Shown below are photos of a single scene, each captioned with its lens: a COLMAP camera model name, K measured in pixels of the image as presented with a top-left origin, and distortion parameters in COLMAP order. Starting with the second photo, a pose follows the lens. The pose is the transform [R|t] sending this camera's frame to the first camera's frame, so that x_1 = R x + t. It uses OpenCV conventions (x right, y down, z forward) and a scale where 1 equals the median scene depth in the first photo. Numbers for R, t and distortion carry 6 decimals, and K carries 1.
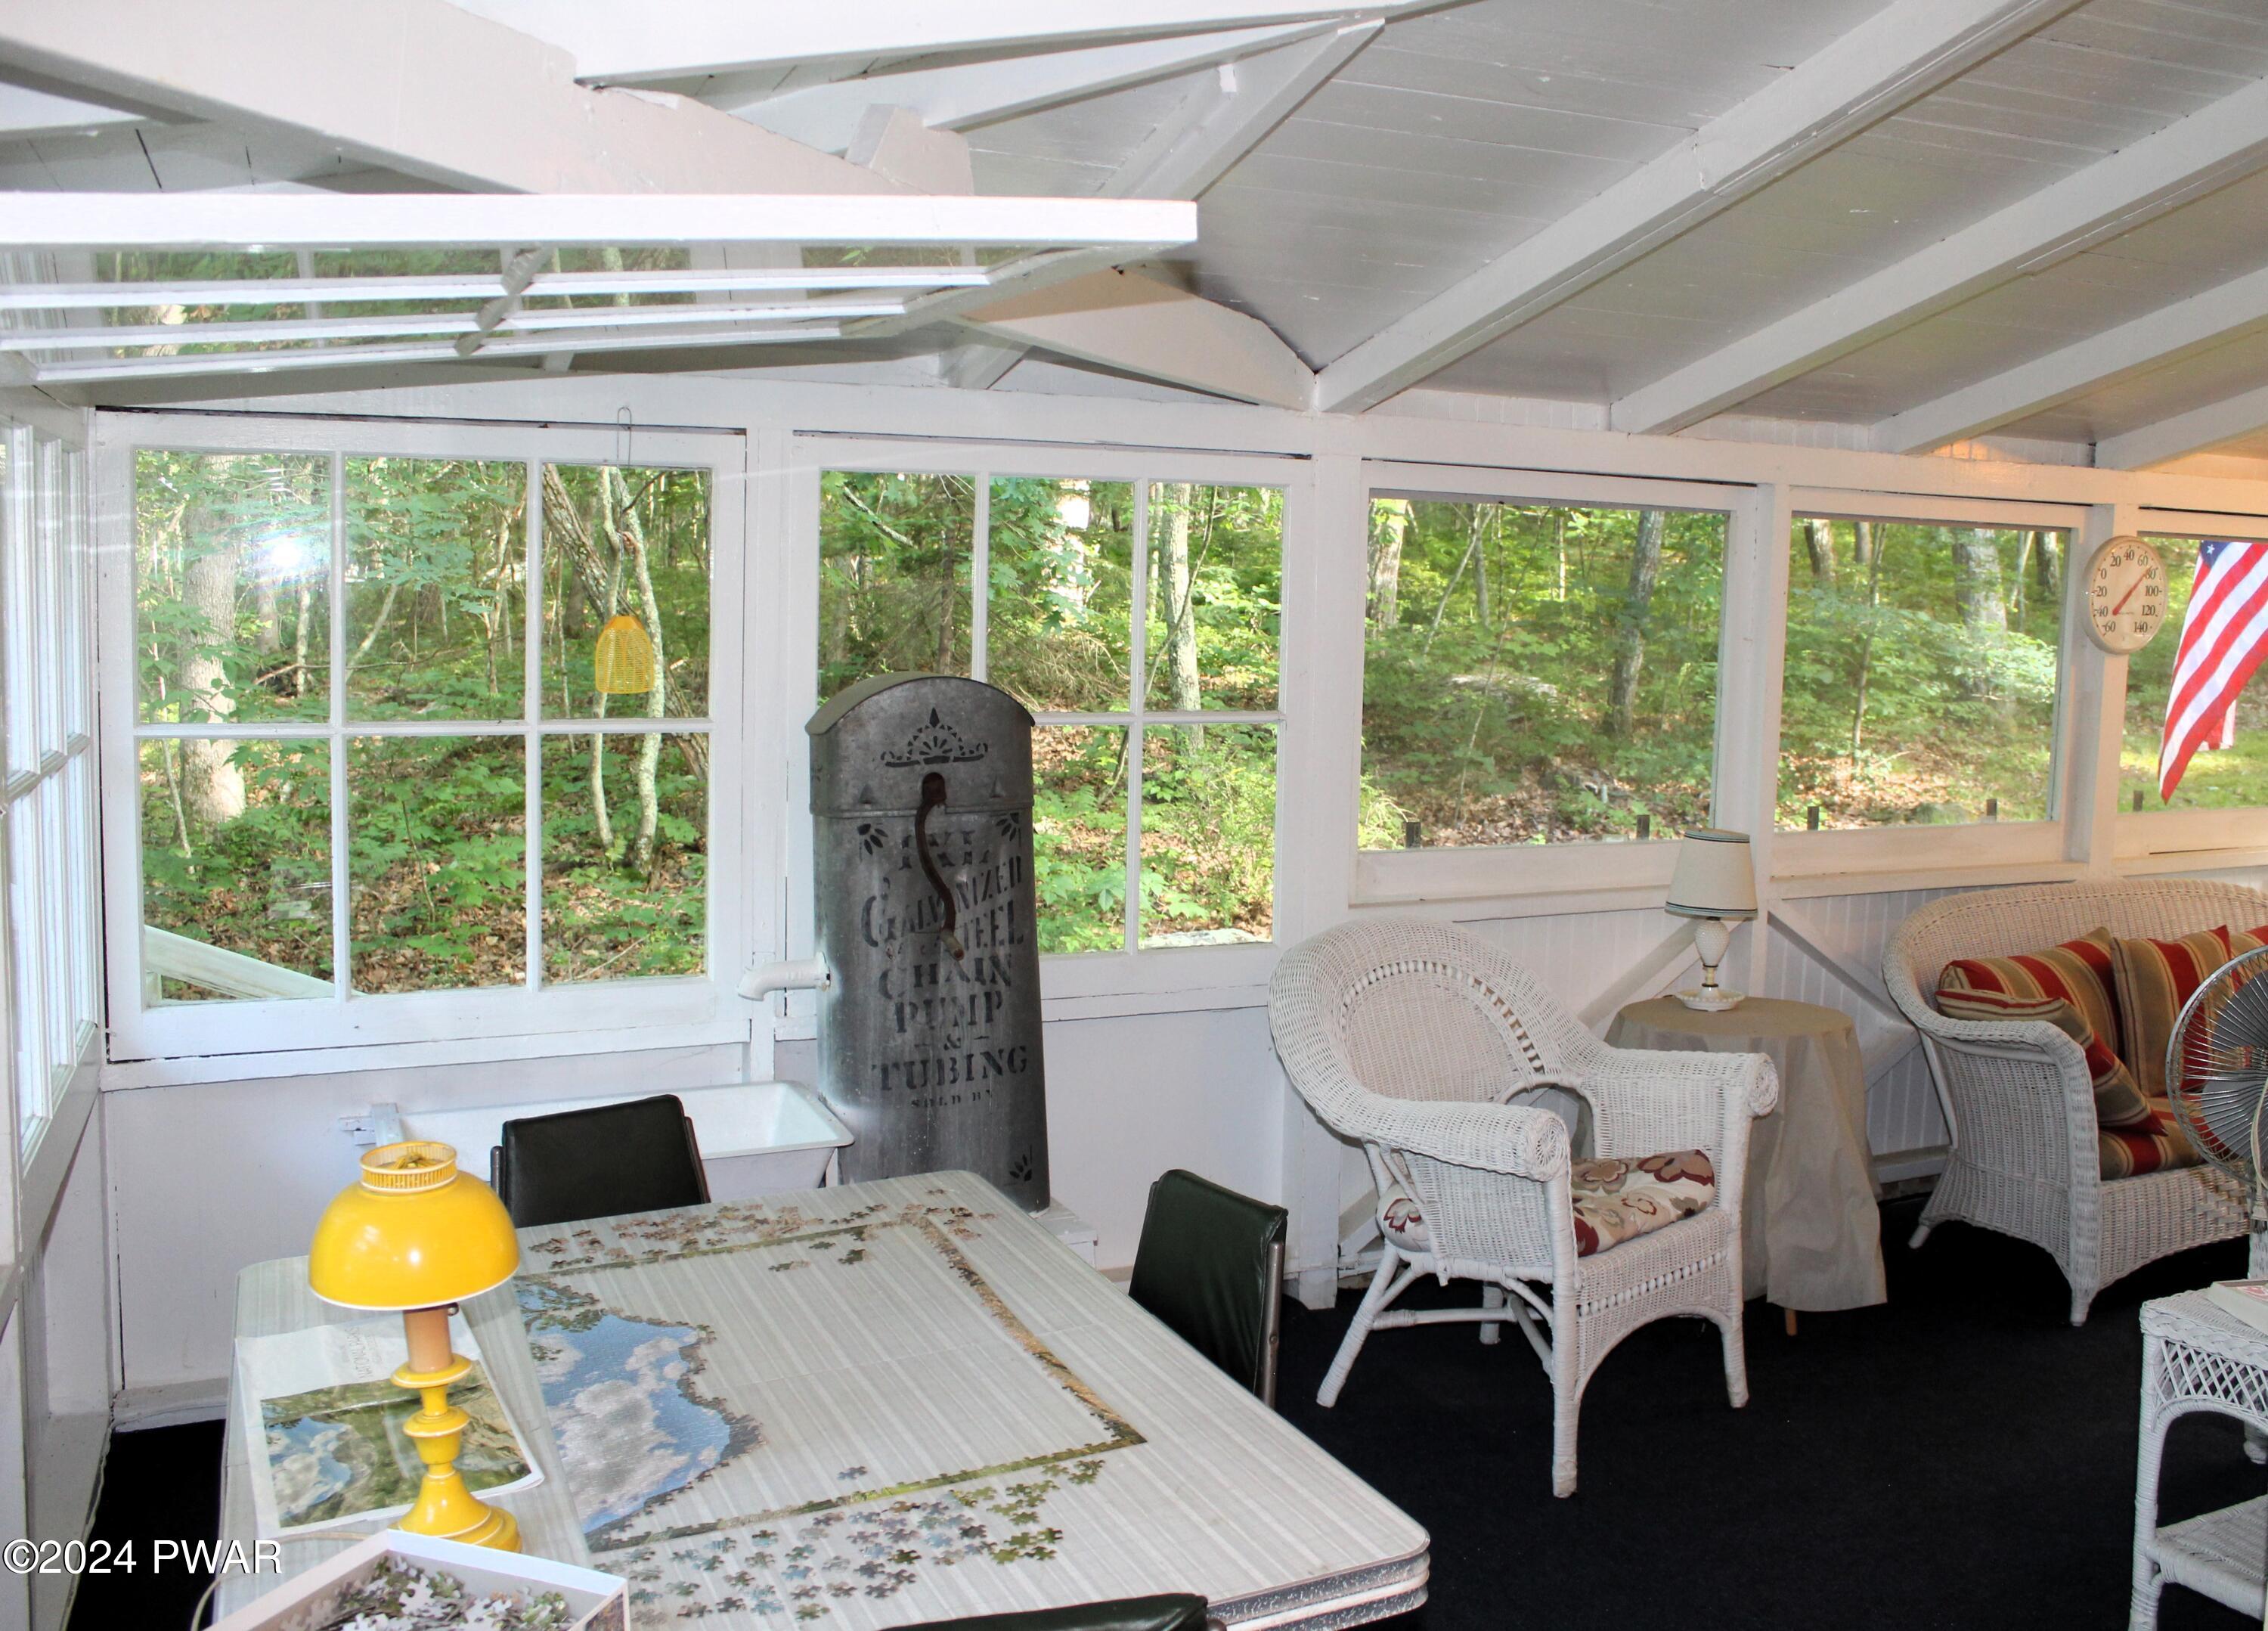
lens RADIAL K [[2043.6, 0, 1134.0], [0, 2043.6, 815.5], [0, 0, 1]] dist [-0.114766, 0.004037]
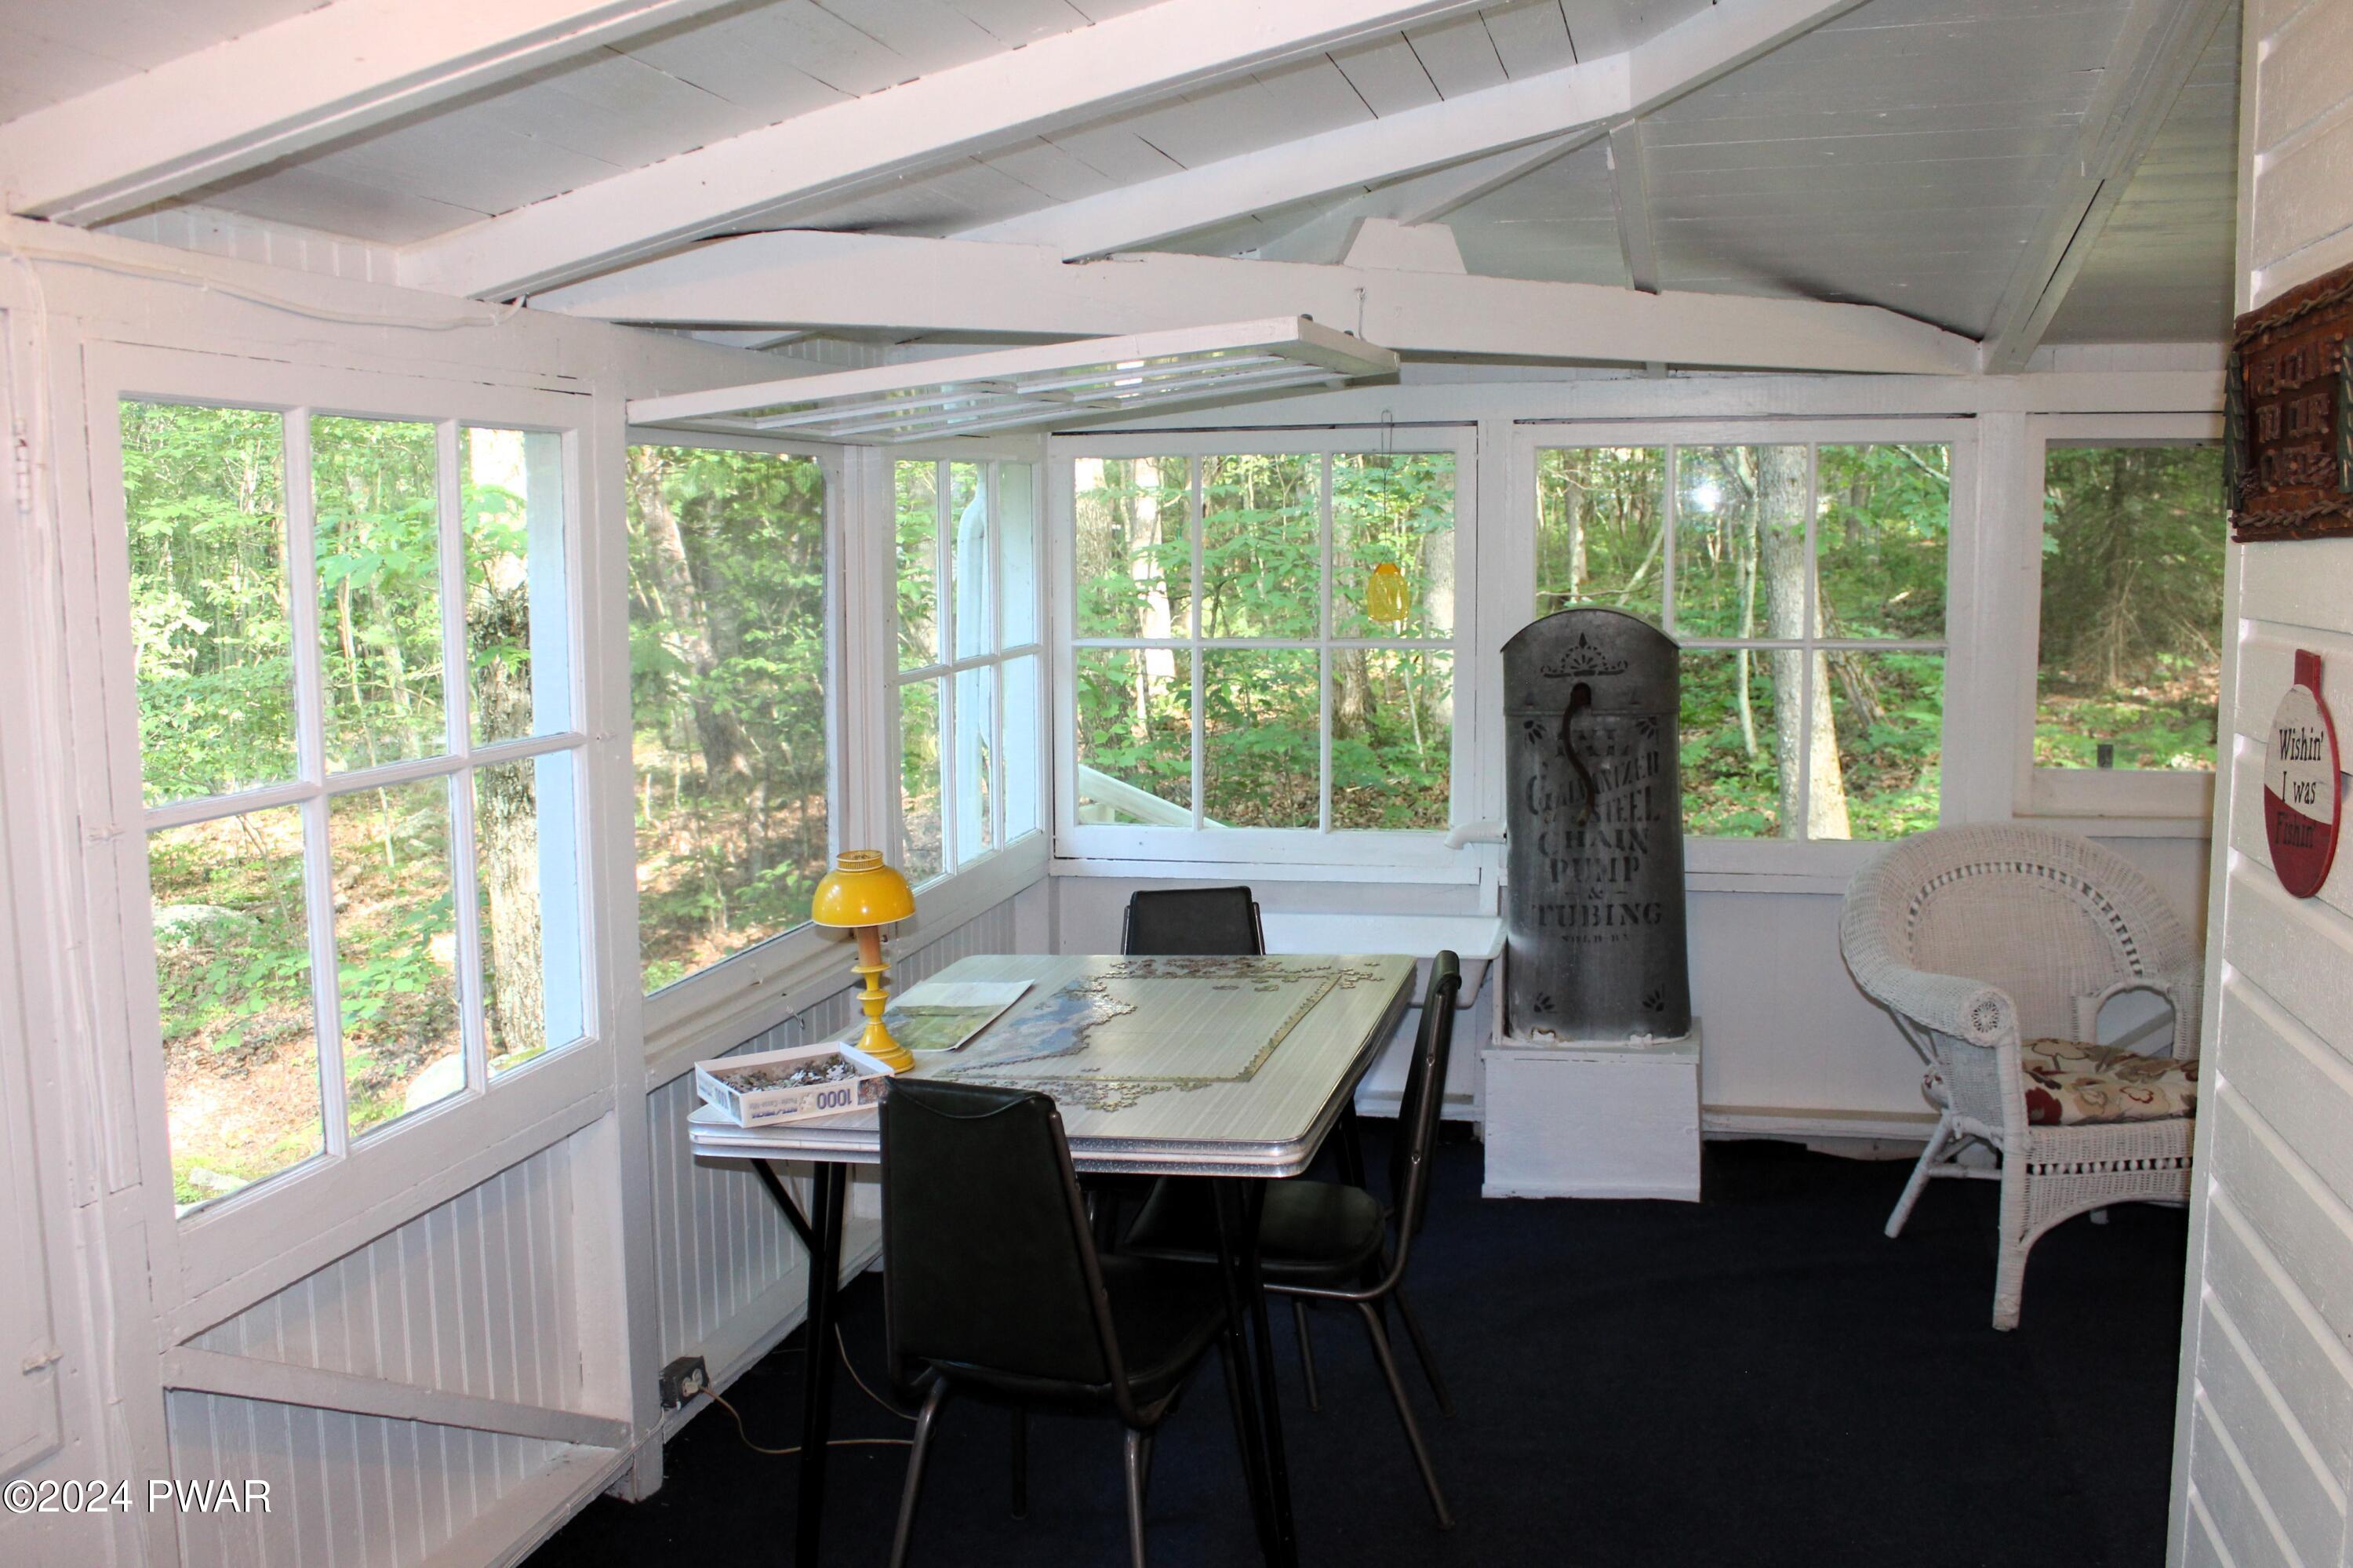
lens RADIAL K [[2064.3, 0, 1178.5], [0, 2064.3, 763.9], [0, 0, 1]] dist [-0.163167, 0.150507]
pose [[0.771124, 0.044873, -0.635102, 0.527695], [-0.038757, 0.998972, 0.023525, 0.009463], [0.635505, 0.006474, 0.772070, -0.164690]]
